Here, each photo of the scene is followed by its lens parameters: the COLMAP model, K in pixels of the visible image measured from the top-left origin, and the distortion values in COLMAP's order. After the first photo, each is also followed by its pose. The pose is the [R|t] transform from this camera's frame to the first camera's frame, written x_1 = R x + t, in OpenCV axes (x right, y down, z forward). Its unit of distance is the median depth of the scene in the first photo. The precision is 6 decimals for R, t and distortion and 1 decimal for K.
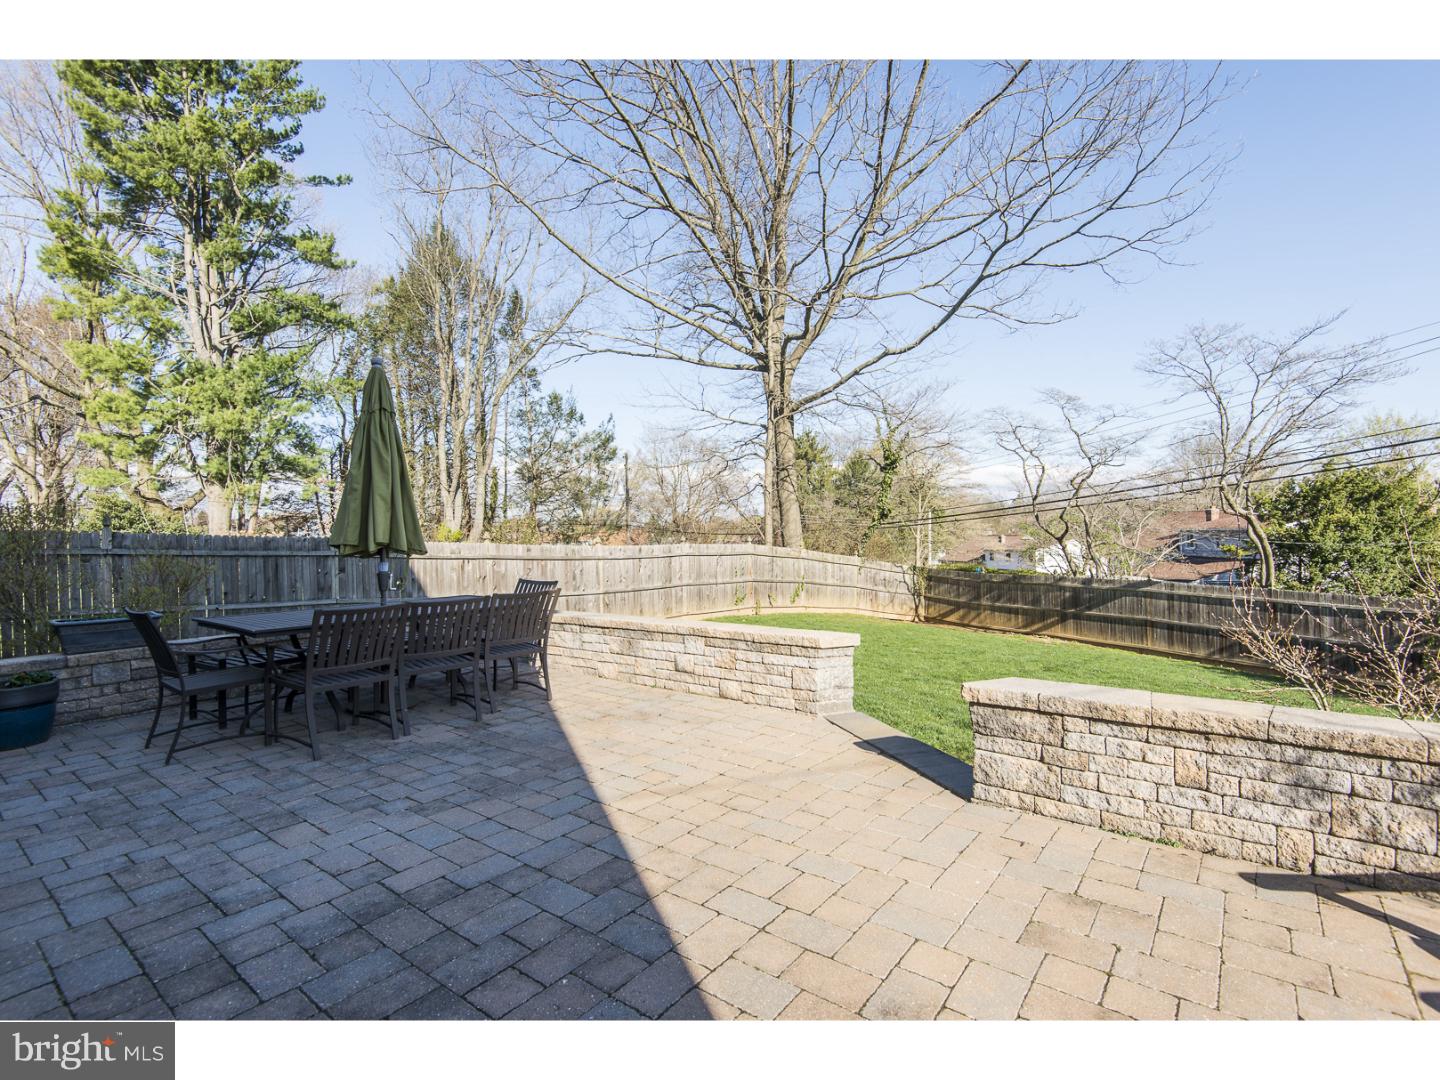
lens RADIAL K [[655.5, 0, 706.7], [0, 655.5, 544.2], [0, 0, 1]] dist [0.003175, -0.007093]
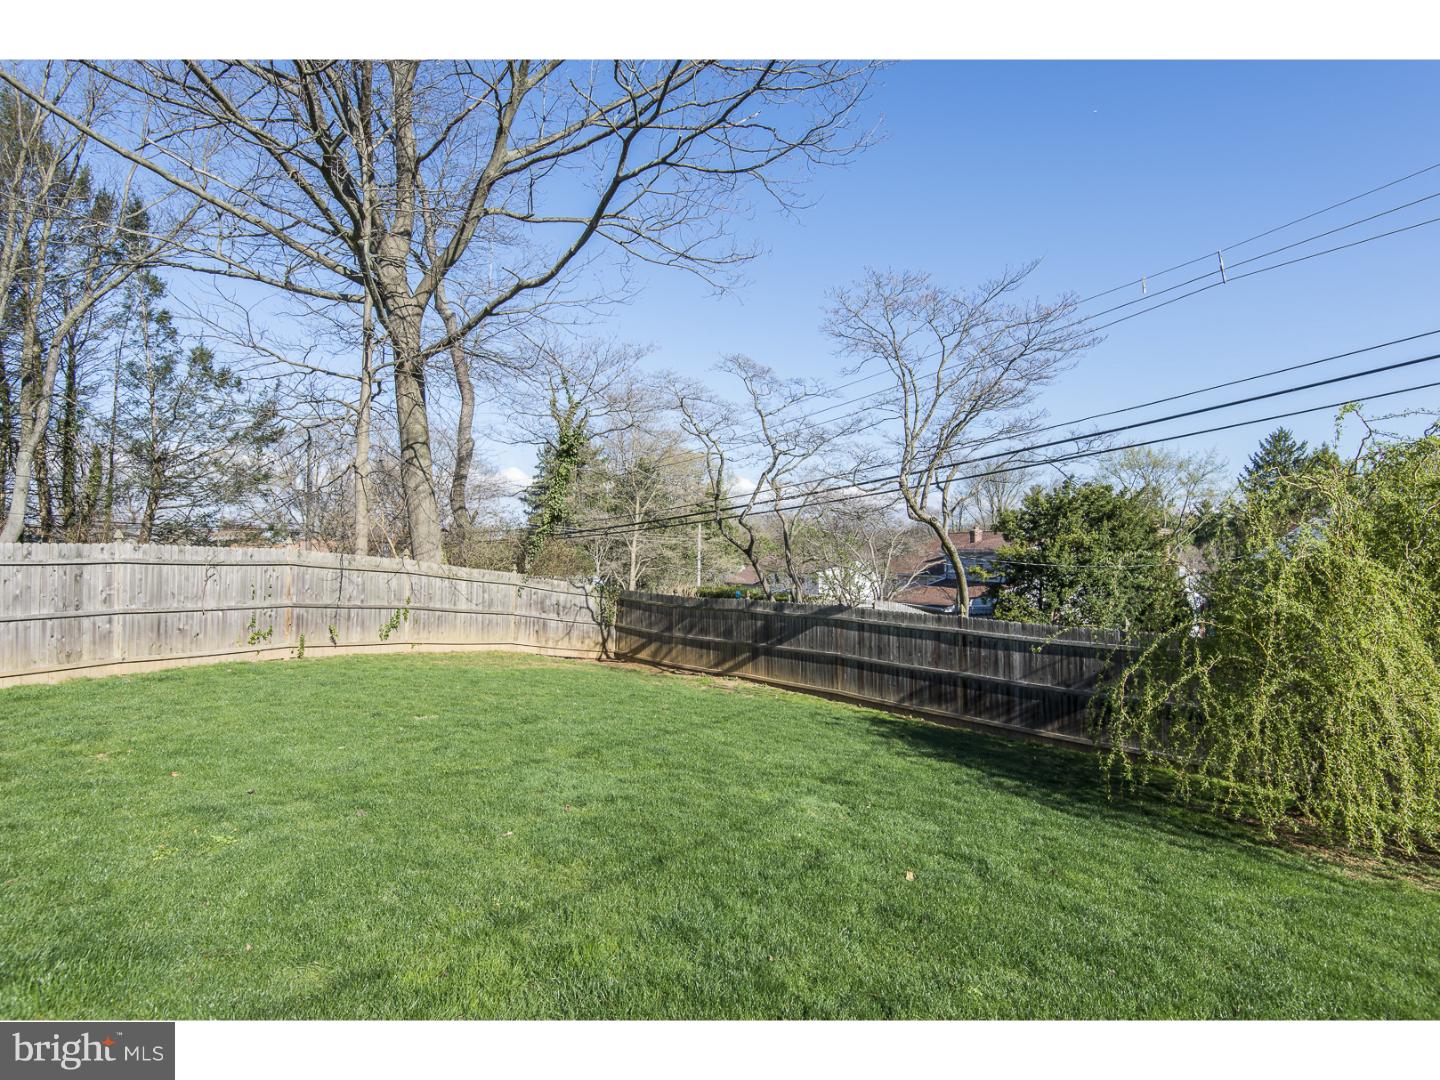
lens RADIAL K [[716.9, 0, 721.4], [0, 716.9, 548.0], [0, 0, 1]] dist [0.009984, -0.000817]
pose [[0.965573, 0.021867, 0.259212, 0.257068], [-0.015332, 0.999512, -0.027206, 0.010132], [-0.259680, 0.022295, 0.965437, 0.173325]]
